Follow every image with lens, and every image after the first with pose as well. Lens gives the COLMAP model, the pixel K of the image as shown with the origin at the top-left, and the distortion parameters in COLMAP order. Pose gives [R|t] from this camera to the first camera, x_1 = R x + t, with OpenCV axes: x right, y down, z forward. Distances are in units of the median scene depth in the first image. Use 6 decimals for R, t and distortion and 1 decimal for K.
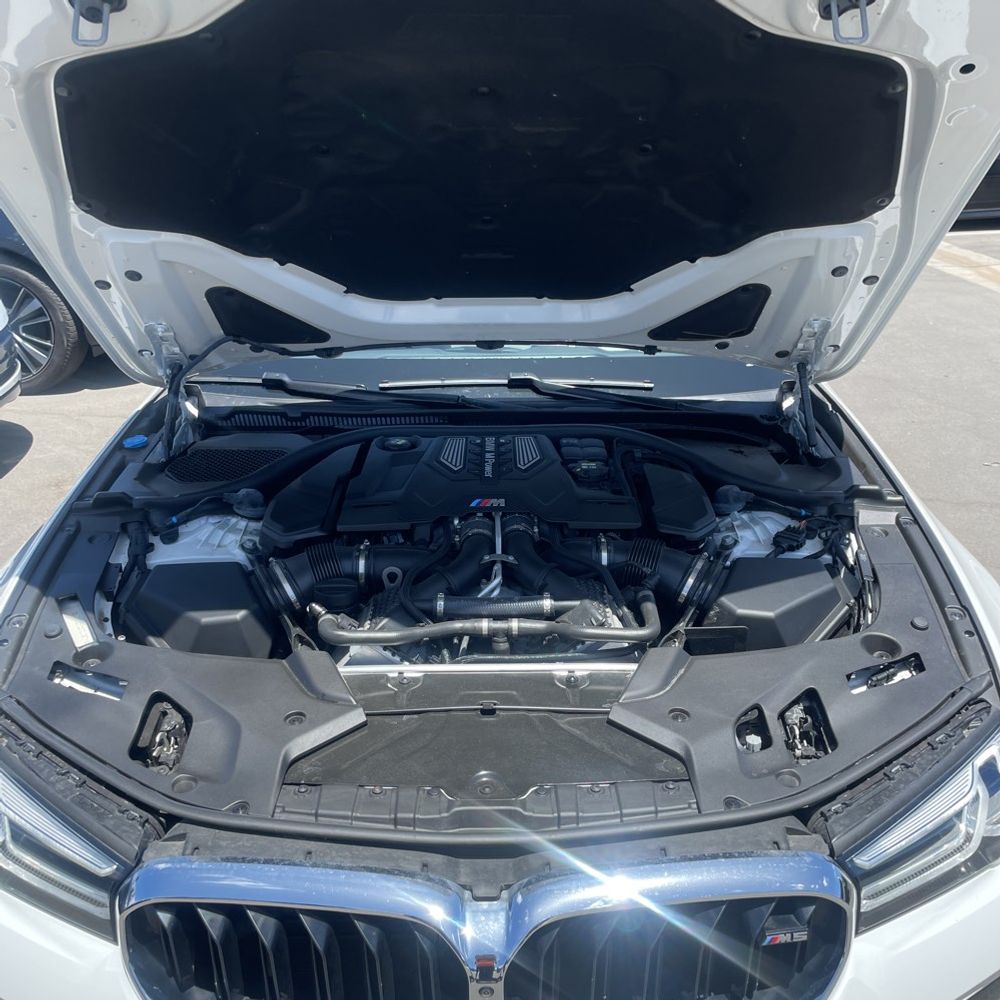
lens RADIAL K [[1006.8, 0, 499.6], [0, 1006.8, 501.0], [0, 0, 1]] dist [0.027259, 0.000000]
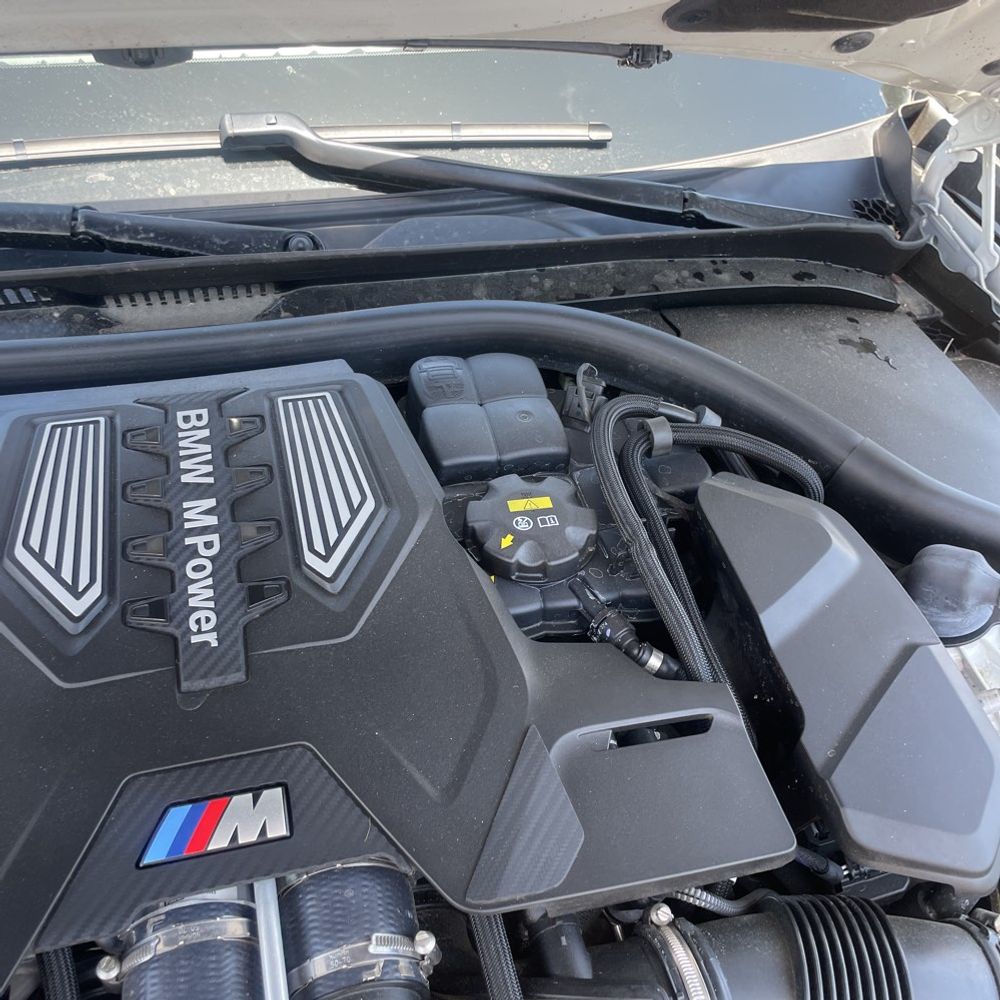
lens RADIAL K [[1006.8, 0, 503.1], [0, 1006.8, 497.1], [0, 0, 1]] dist [0.027259, 0.000000]
pose [[0.965847, -0.121805, 0.228698, 0.008023], [0.029219, 0.928190, 0.370956, -0.146652], [-0.257460, -0.351605, 0.900049, 0.685743]]
